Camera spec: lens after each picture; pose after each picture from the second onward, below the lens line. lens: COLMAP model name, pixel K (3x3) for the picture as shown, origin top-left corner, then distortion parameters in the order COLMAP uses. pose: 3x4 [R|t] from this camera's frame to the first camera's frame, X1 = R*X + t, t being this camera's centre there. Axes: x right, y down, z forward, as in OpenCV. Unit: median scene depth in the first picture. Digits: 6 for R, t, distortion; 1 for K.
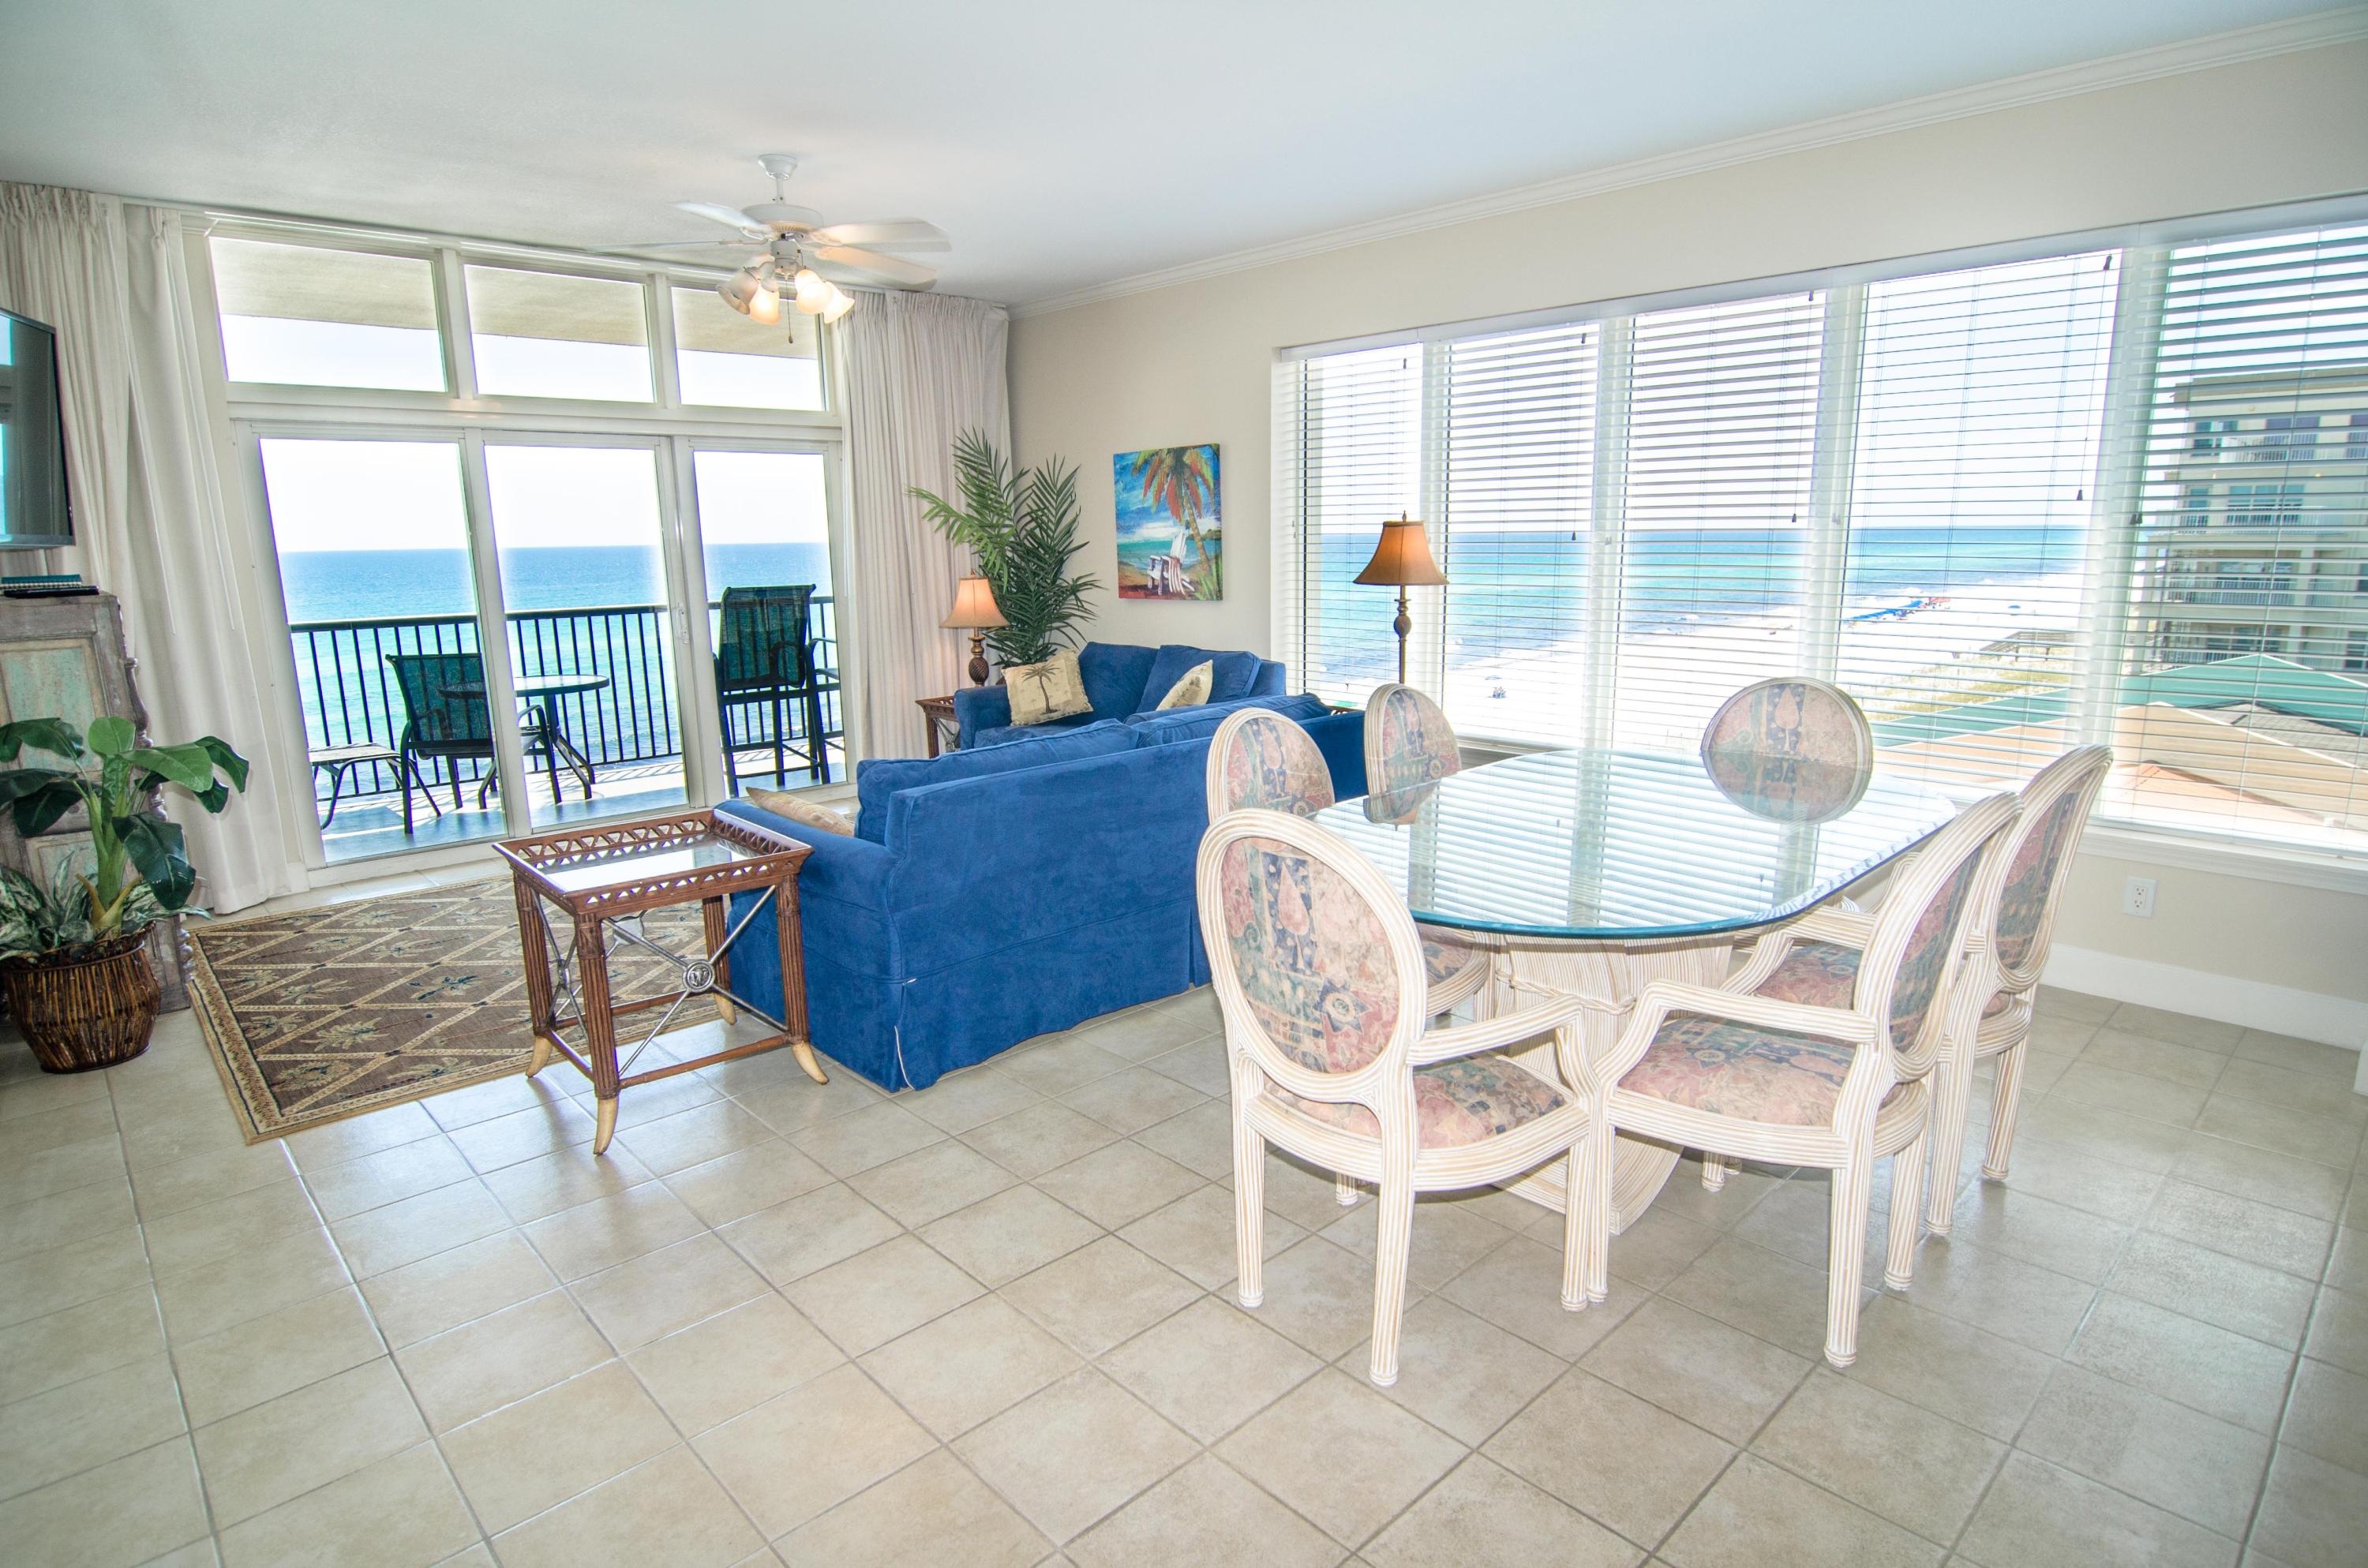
lens RADIAL K [[1258.4, 0, 1189.6], [0, 1258.4, 790.1], [0, 0, 1]] dist [-0.007140, -0.010047]
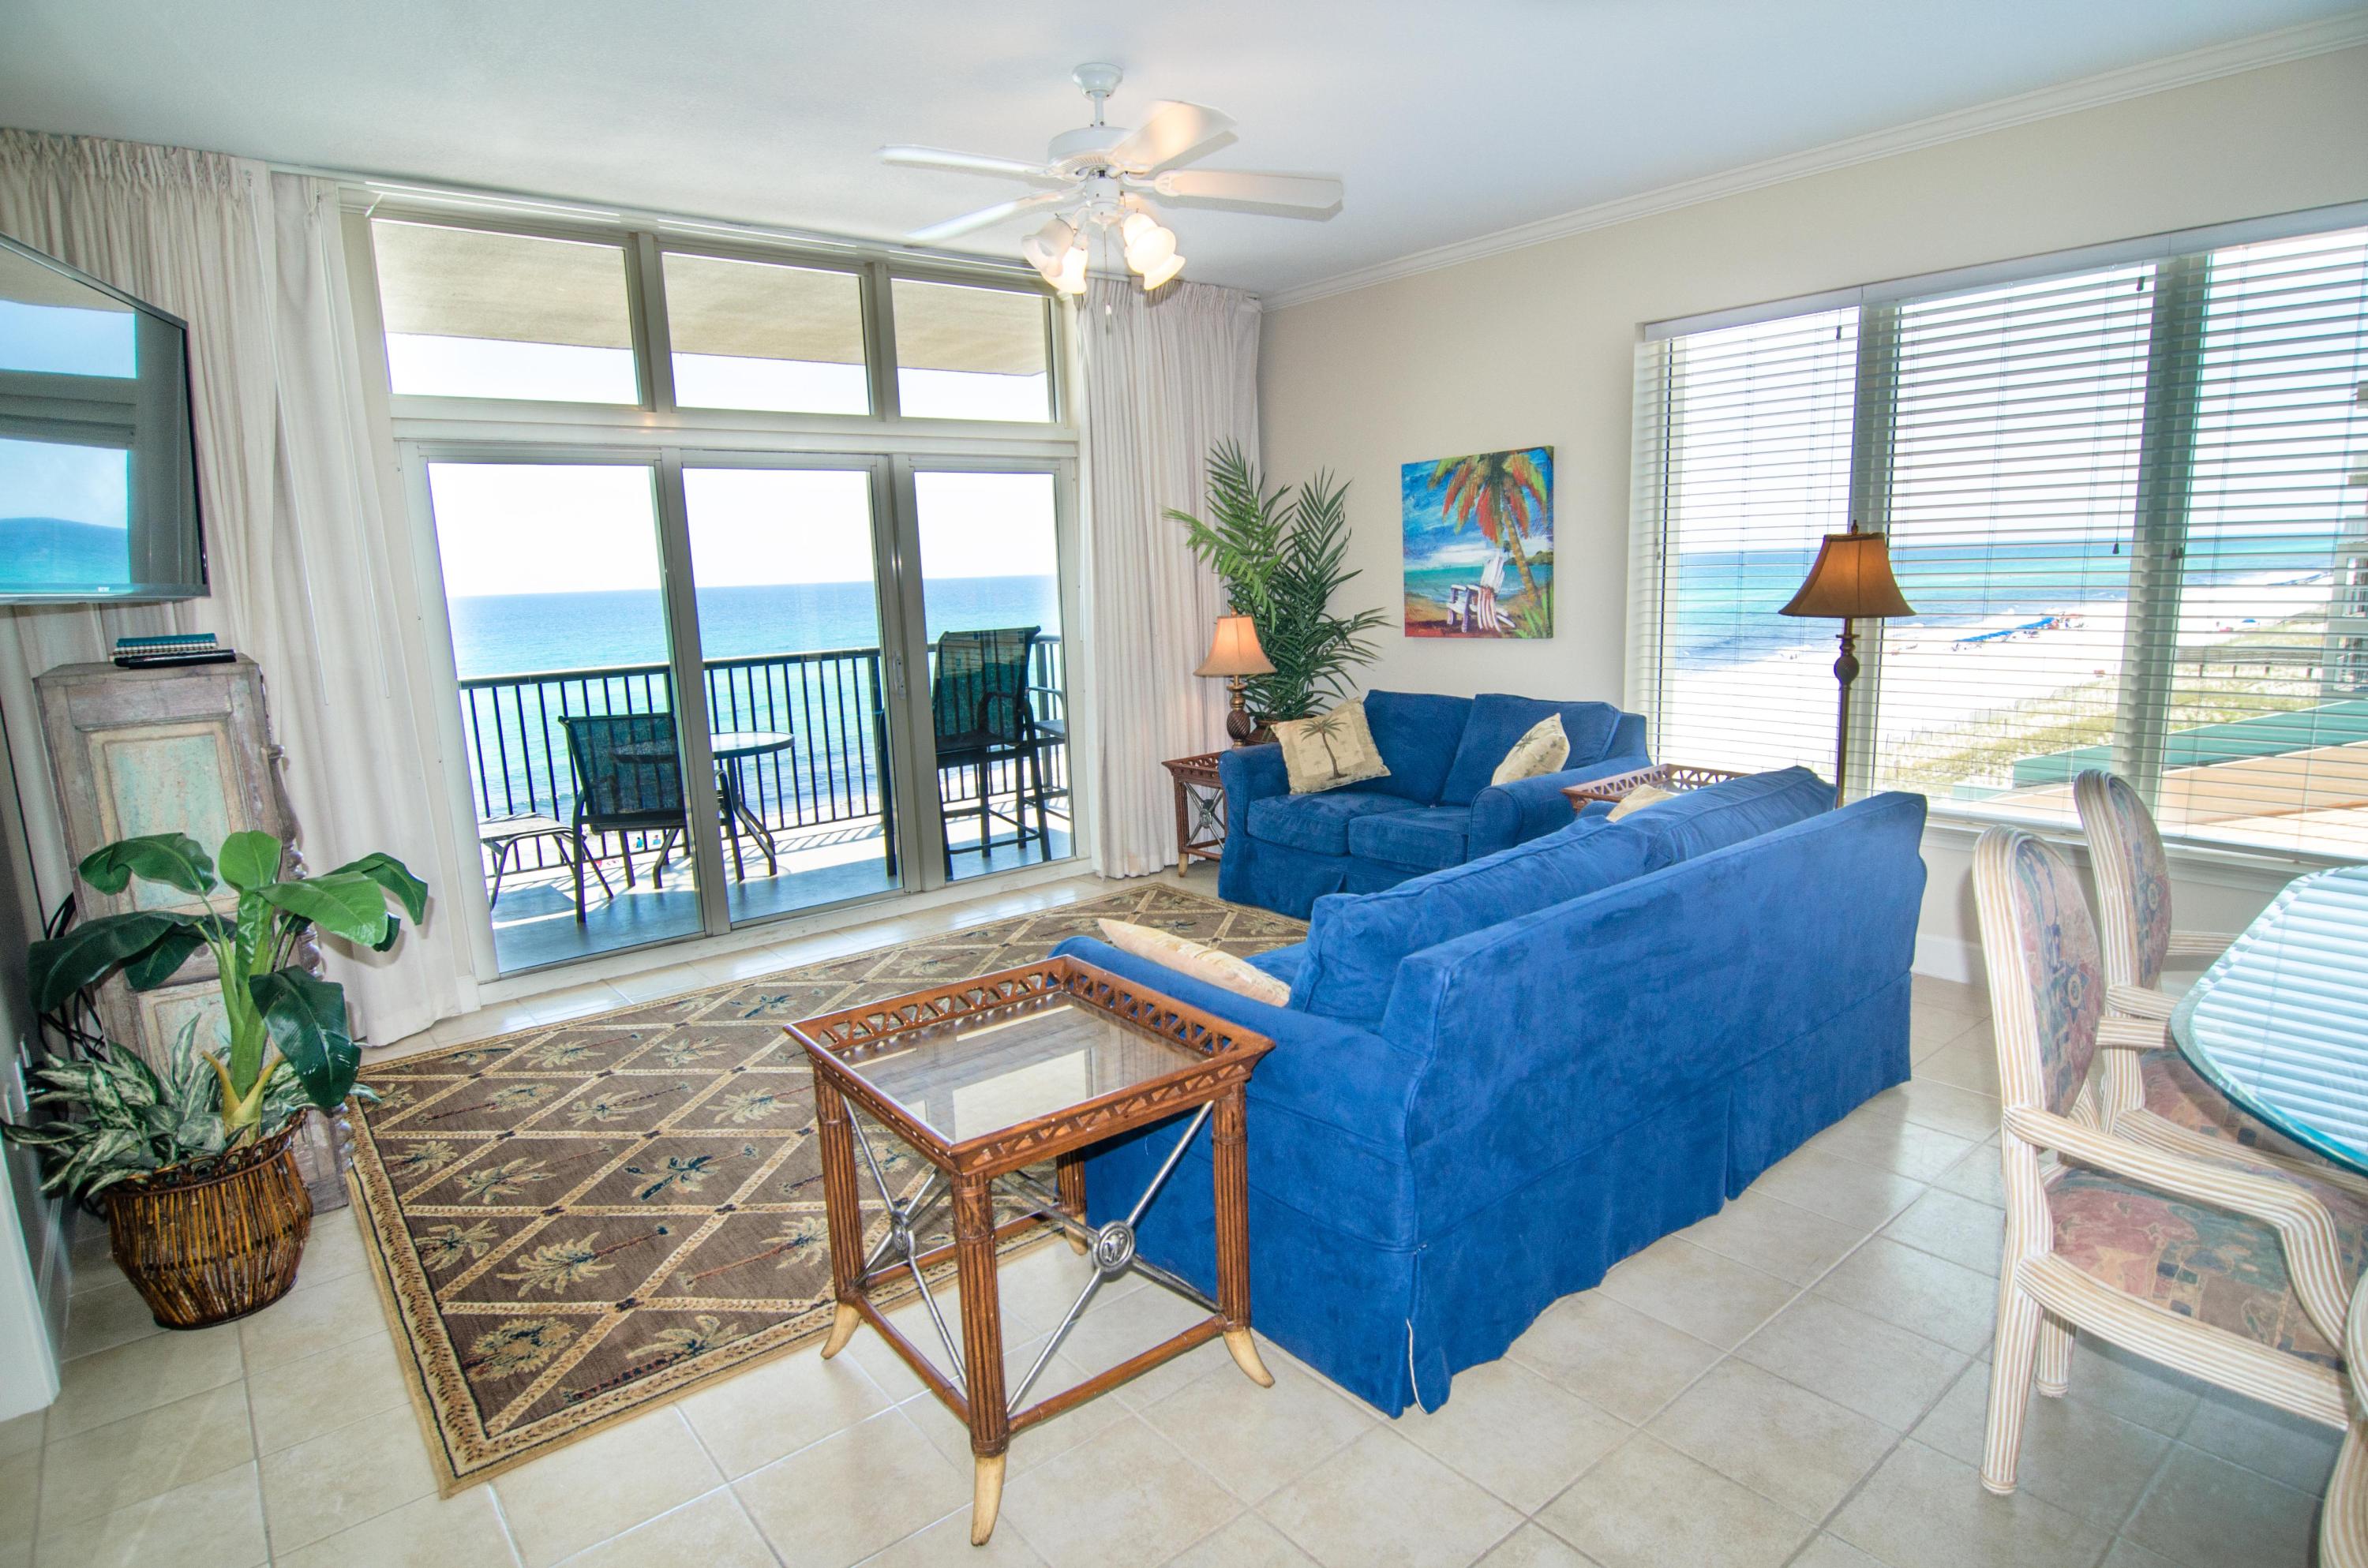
lens RADIAL K [[1258.4, 0, 1189.3], [0, 1258.4, 792.2], [0, 0, 1]] dist [-0.007140, -0.010047]
pose [[0.997312, -0.008017, -0.072835, -0.229722], [0.006377, 0.999721, -0.022723, -0.052996], [0.072997, 0.022197, 0.997085, 0.269358]]
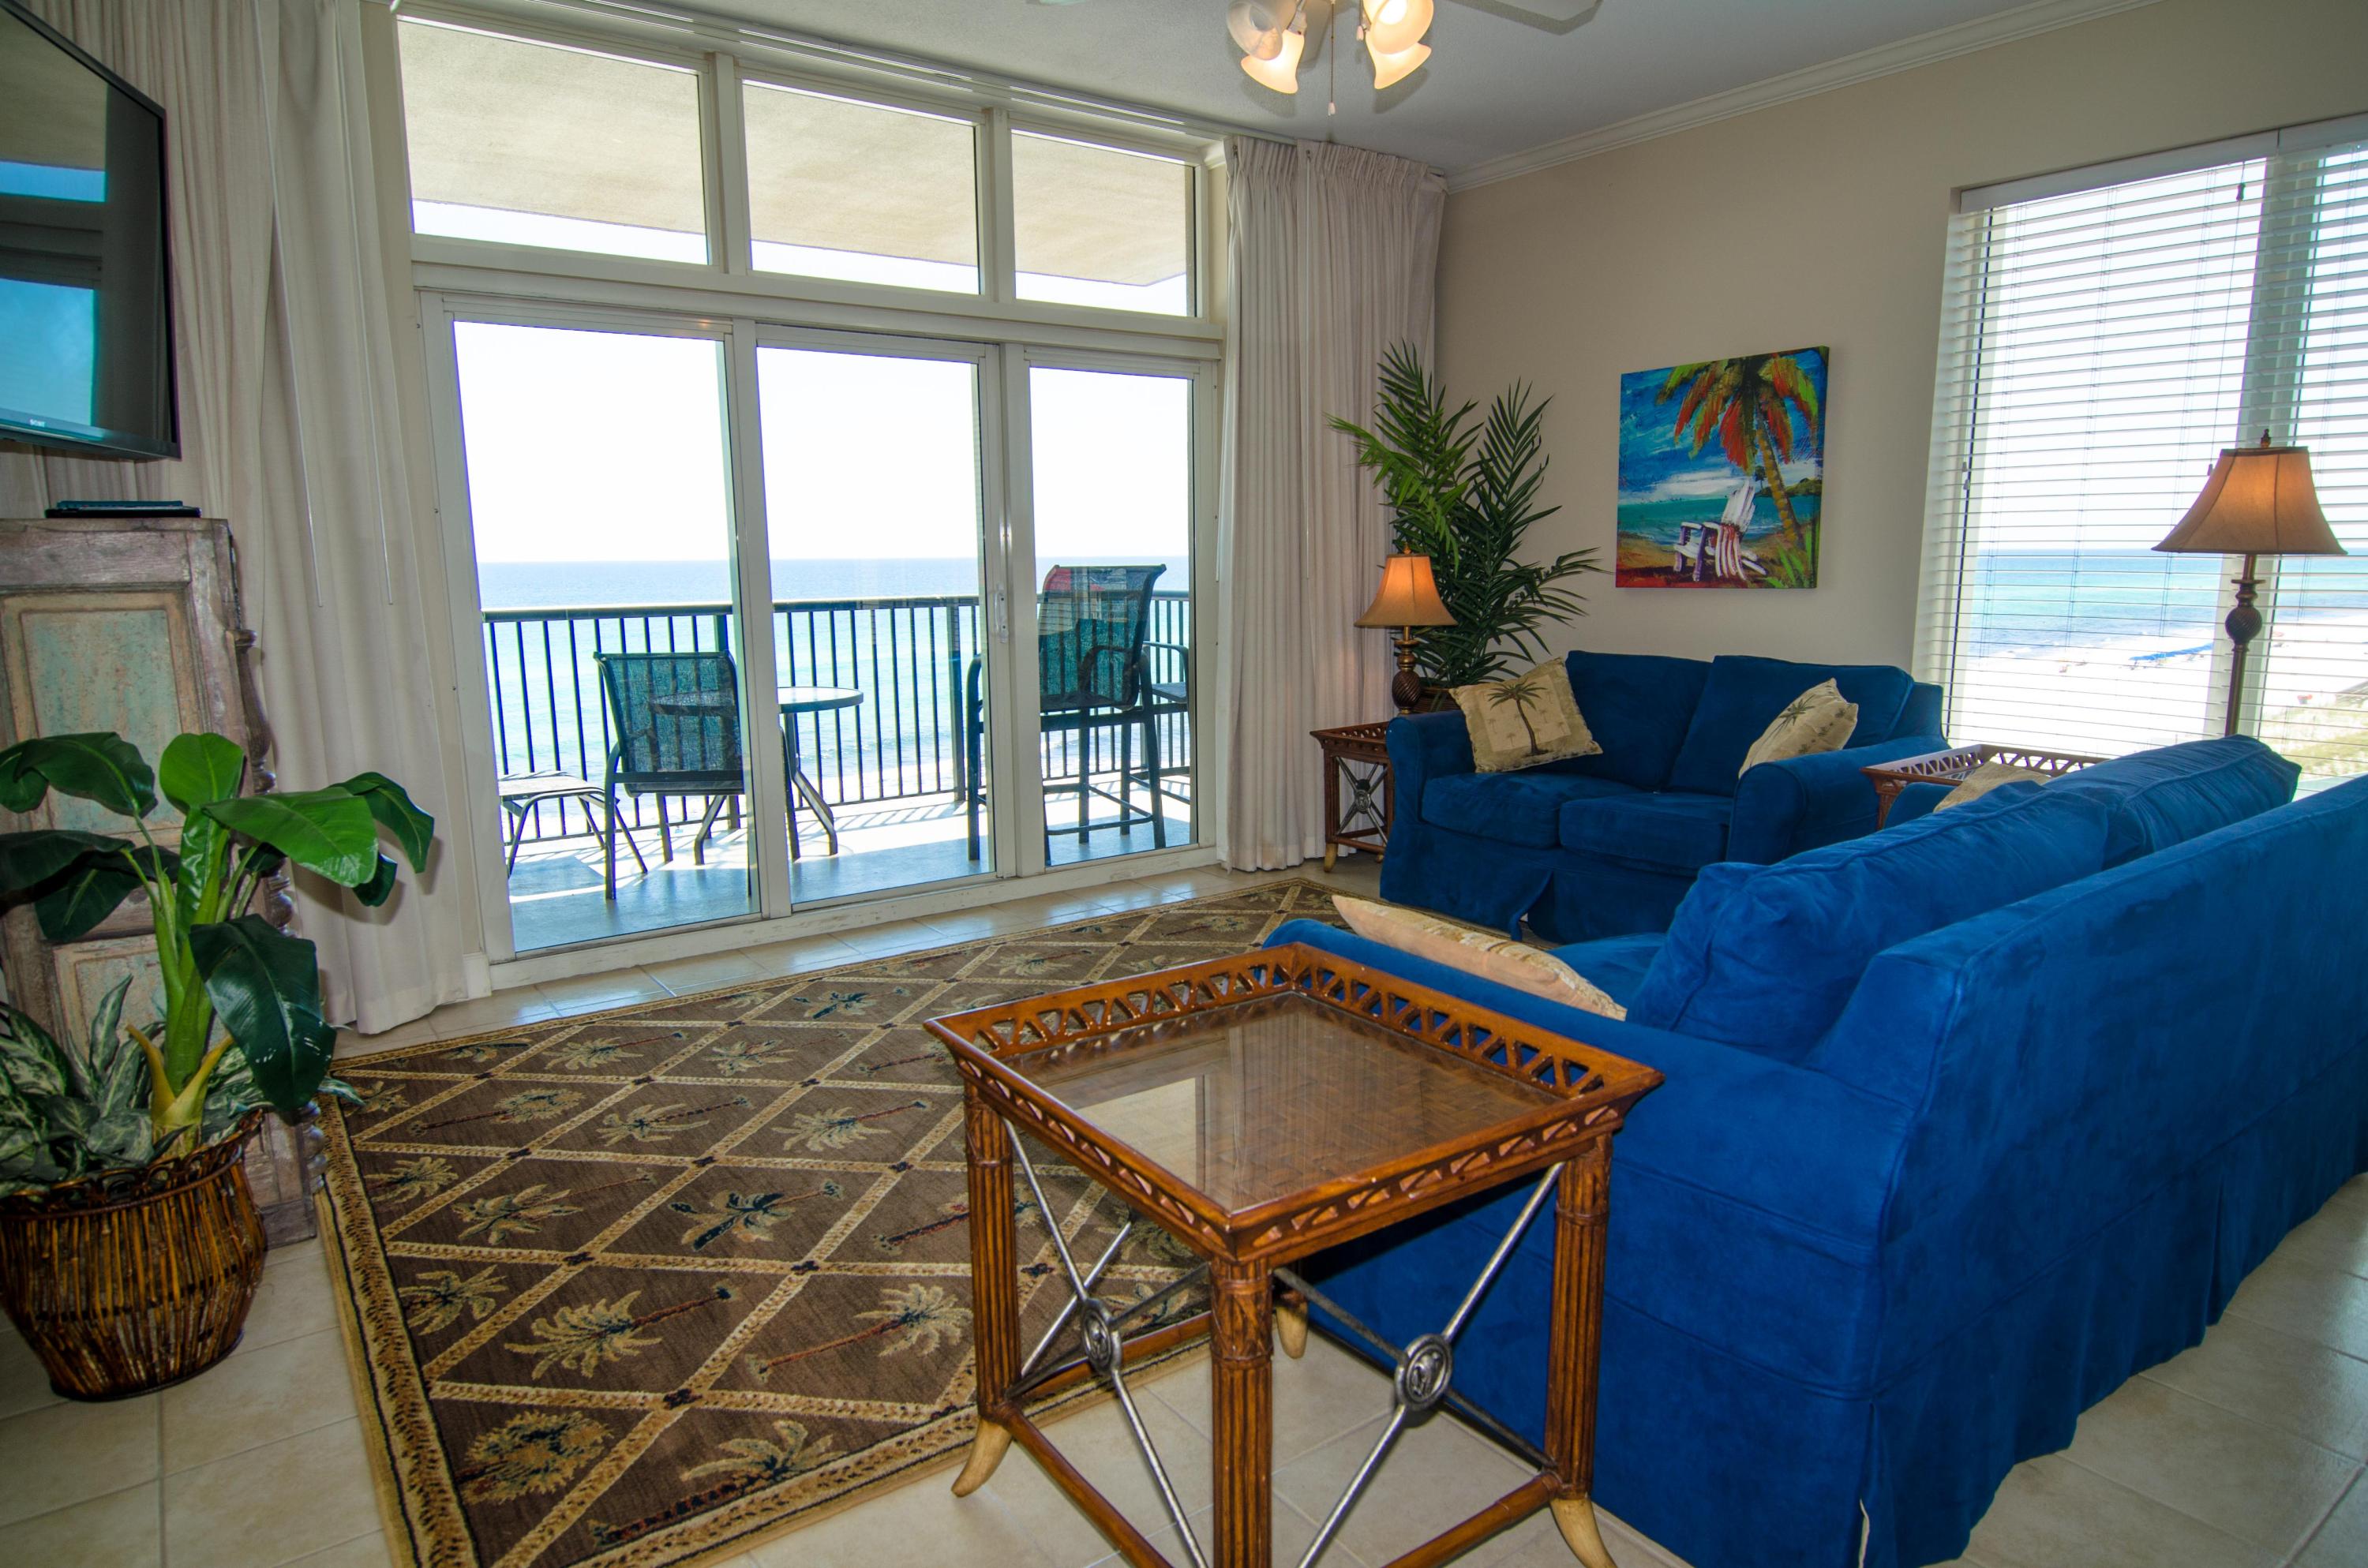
lens RADIAL K [[1384.4, 0, 1194.6], [0, 1384.4, 790.7], [0, 0, 1]] dist [-0.006195, -0.009243]
pose [[0.992796, 0.026153, -0.116925, -0.317145], [-0.029635, 0.999165, -0.028140, -0.025586], [0.116091, 0.031402, 0.992742, 0.393583]]
